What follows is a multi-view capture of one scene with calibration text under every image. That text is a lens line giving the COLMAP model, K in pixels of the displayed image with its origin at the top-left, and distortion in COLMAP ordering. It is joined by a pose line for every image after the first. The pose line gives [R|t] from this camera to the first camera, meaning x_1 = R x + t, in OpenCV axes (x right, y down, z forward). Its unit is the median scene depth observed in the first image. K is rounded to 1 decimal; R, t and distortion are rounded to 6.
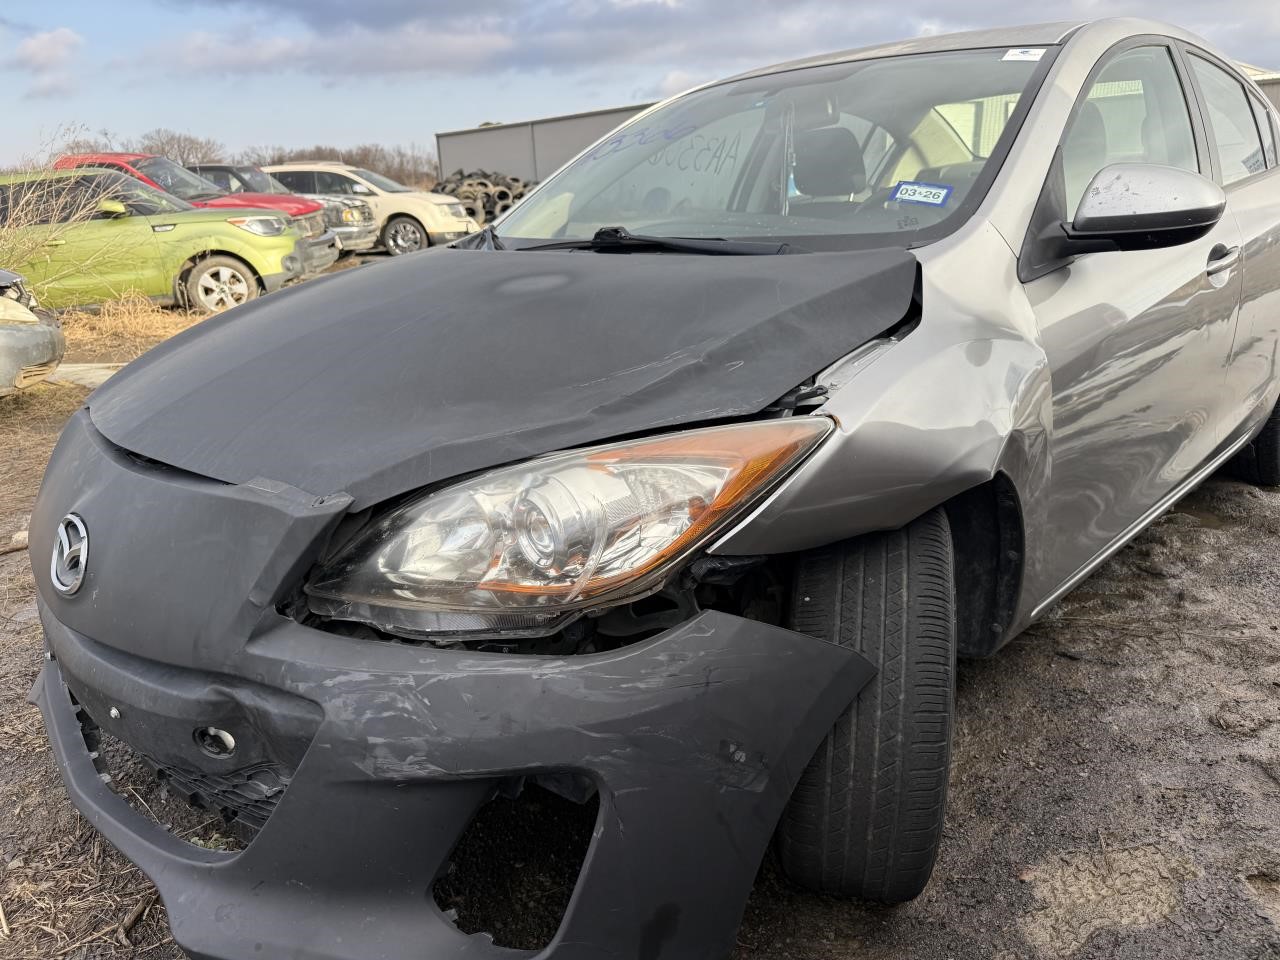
lens RADIAL K [[890.8, 0, 645.4], [0, 890.8, 479.6], [0, 0, 1]] dist [0.027475, -0.057911]
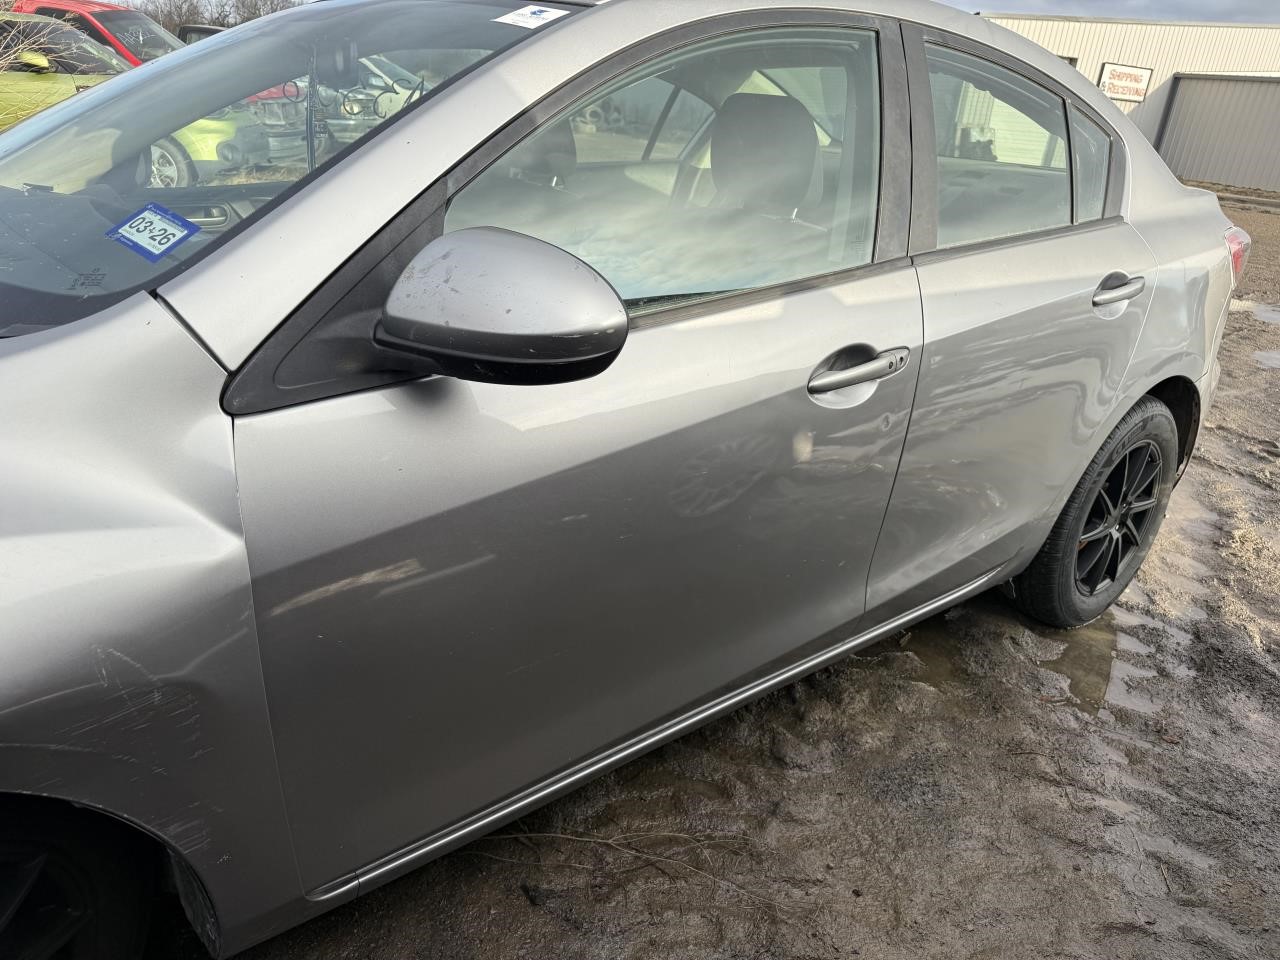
lens RADIAL K [[890.6, 0, 640.0], [0, 890.6, 480.0], [0, 0, 1]] dist [0.030963, 0.001435]
pose [[0.988270, 0.148644, -0.035046, 0.379660], [-0.145633, 0.986355, 0.076784, -0.139585], [0.045982, -0.070779, 0.996432, 0.224061]]
